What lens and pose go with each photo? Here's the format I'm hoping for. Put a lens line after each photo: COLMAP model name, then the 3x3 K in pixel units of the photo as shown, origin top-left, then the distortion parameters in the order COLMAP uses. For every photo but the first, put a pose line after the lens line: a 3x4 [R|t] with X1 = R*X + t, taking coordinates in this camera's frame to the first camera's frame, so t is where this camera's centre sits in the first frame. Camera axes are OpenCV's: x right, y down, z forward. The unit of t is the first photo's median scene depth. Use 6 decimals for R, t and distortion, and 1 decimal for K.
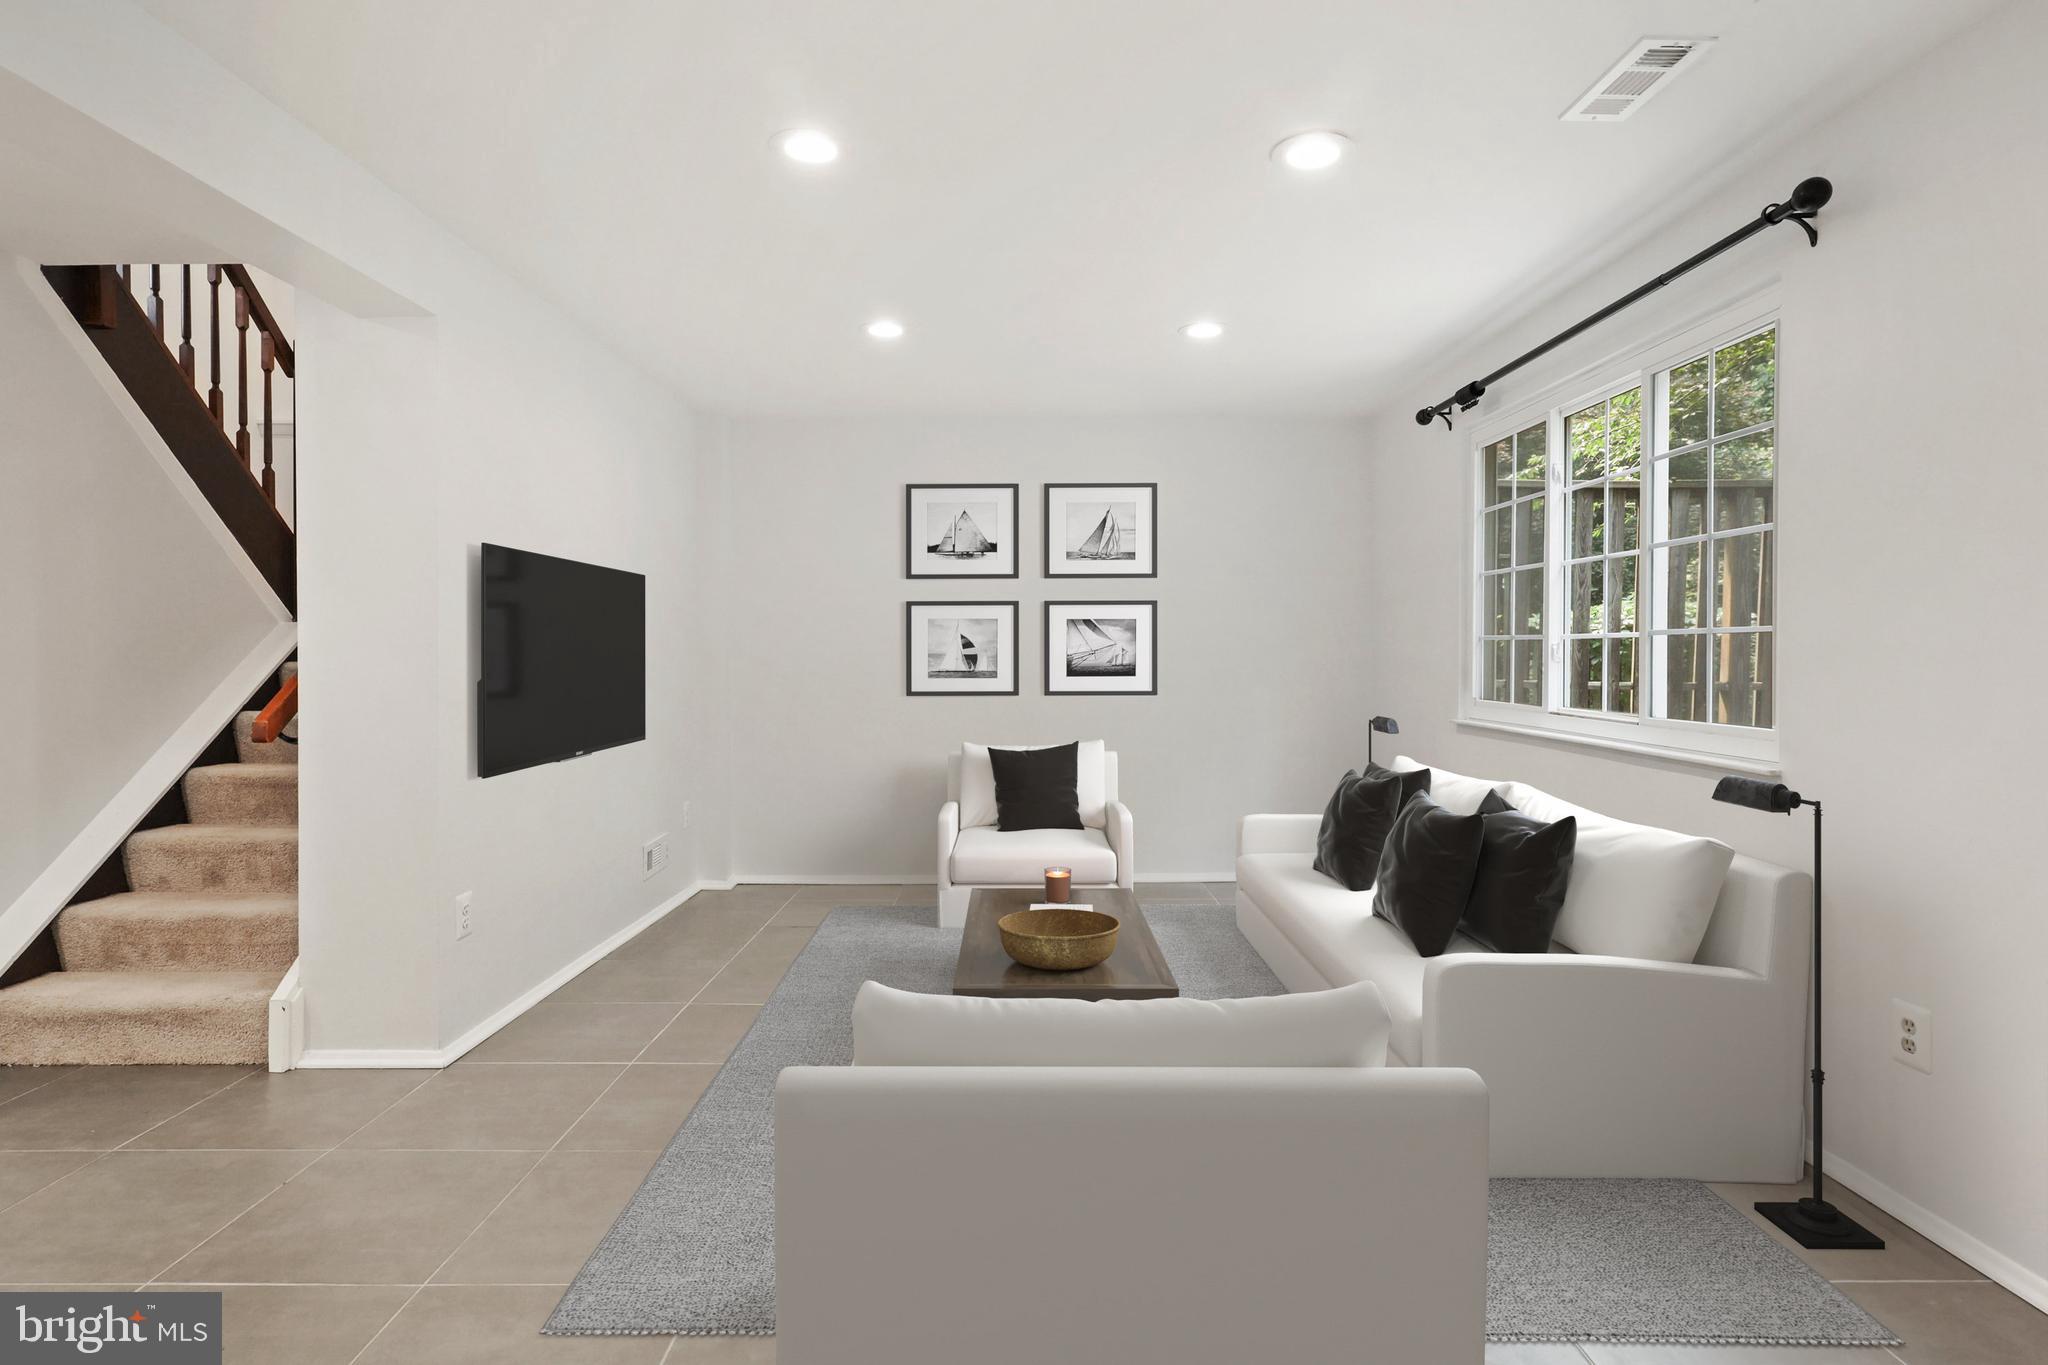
lens RADIAL K [[1033.3, 0, 1019.1], [0, 1033.3, 665.1], [0, 0, 1]] dist [-0.023715, 0.015067]
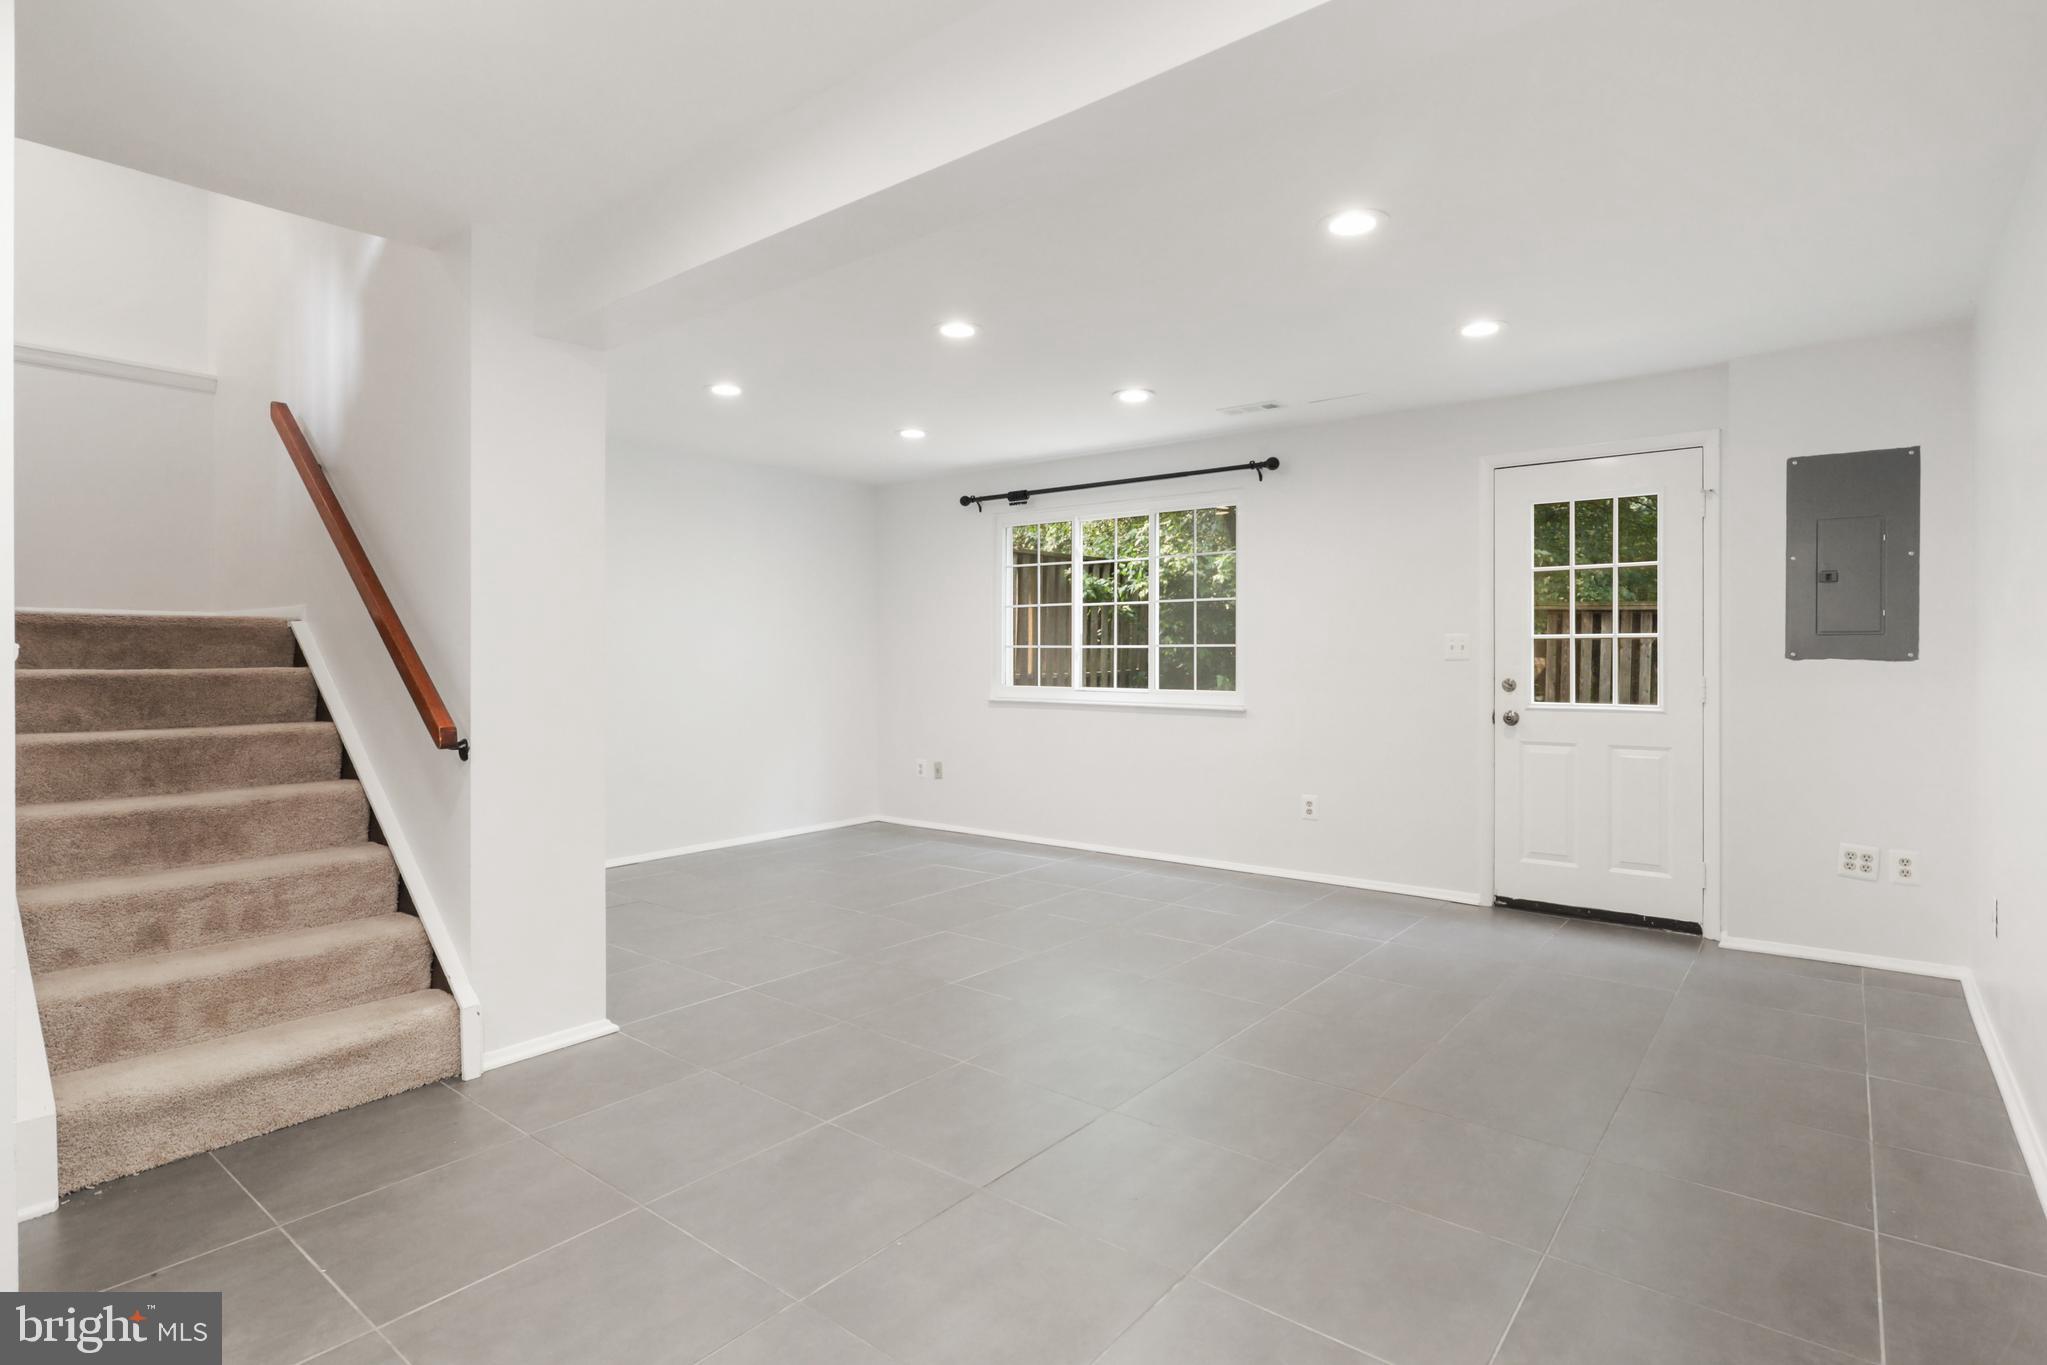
lens RADIAL K [[1039.3, 0, 1020.7], [0, 1039.3, 649.6], [0, 0, 1]] dist [-0.026187, 0.020767]
pose [[0.629202, 0.004981, 0.777226, -1.082637], [0.006765, 0.999906, -0.011884, -0.001957], [-0.777213, 0.012736, 0.629109, -0.041927]]
